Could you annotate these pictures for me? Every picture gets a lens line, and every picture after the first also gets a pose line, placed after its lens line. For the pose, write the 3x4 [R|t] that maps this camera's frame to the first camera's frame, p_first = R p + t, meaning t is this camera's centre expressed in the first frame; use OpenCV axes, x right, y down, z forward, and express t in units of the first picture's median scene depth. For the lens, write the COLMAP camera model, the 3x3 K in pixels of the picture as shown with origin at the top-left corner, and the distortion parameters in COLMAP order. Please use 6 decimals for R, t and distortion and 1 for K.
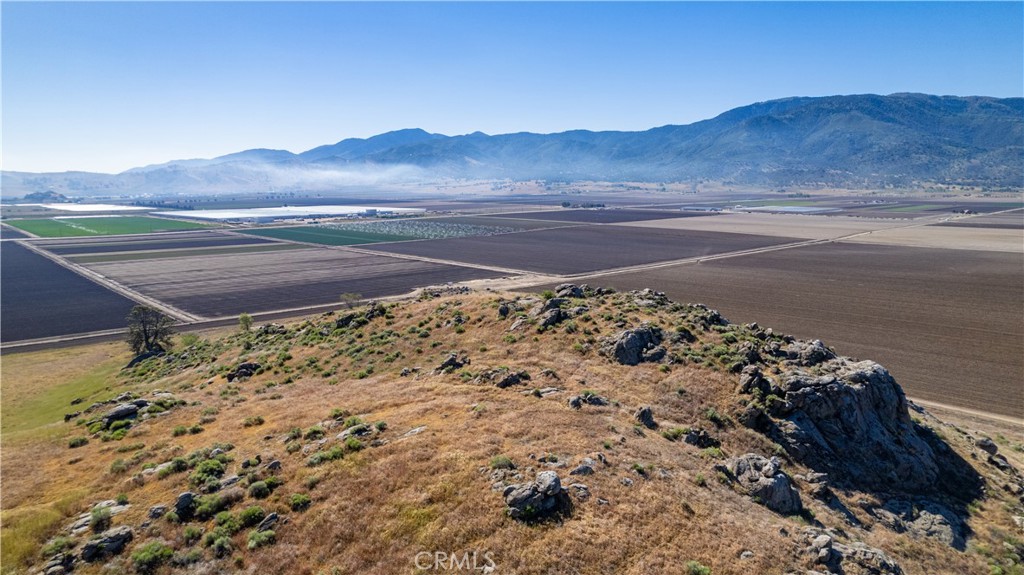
lens RADIAL K [[650.7, 0, 509.0], [0, 650.7, 295.8], [0, 0, 1]] dist [-0.068749, 0.073047]
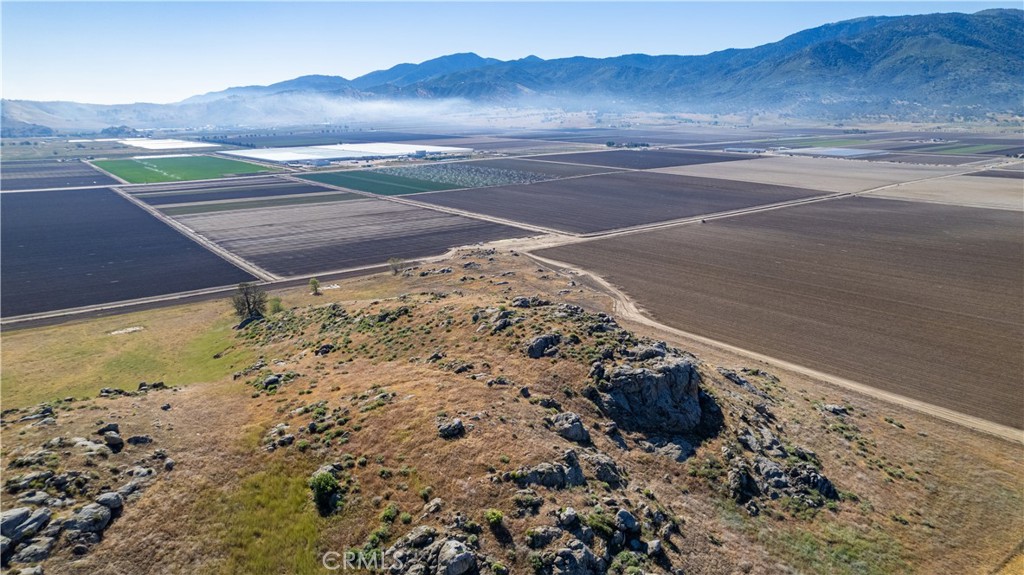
lens RADIAL K [[650.7, 0, 508.6], [0, 650.7, 292.5], [0, 0, 1]] dist [-0.068749, 0.073047]
pose [[0.996610, 0.020589, -0.079652, 0.017922], [-0.011998, 0.994200, 0.106873, -0.018971], [0.081391, -0.105555, 0.991077, -0.055275]]
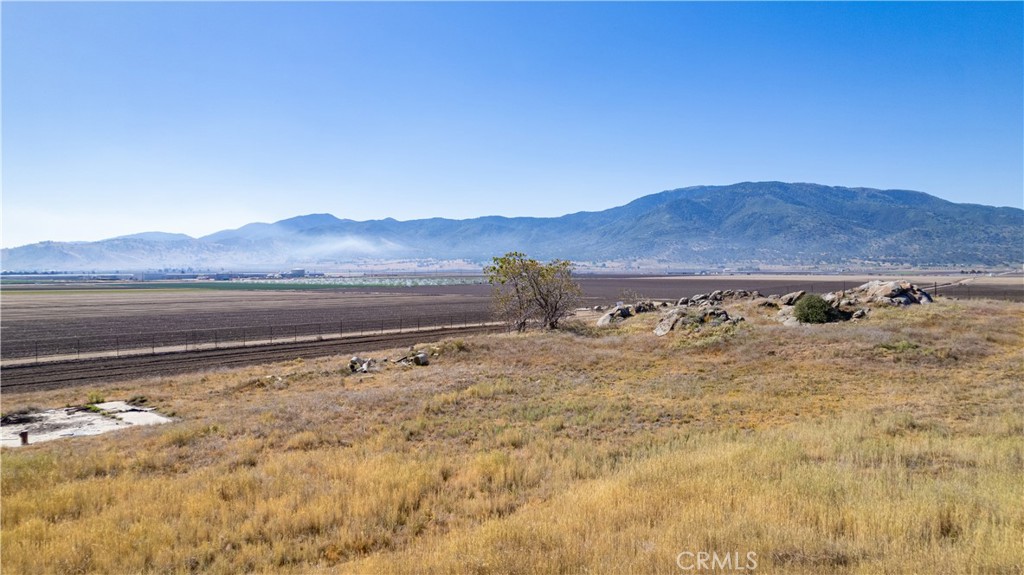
lens RADIAL K [[650.7, 0, 509.2], [0, 650.7, 290.2], [0, 0, 1]] dist [-0.068749, 0.073047]
pose [[0.989875, -0.001881, 0.141932, -0.072472], [0.022375, 0.989479, -0.142935, 0.009702], [-0.140170, 0.144664, 0.979502, 0.203604]]
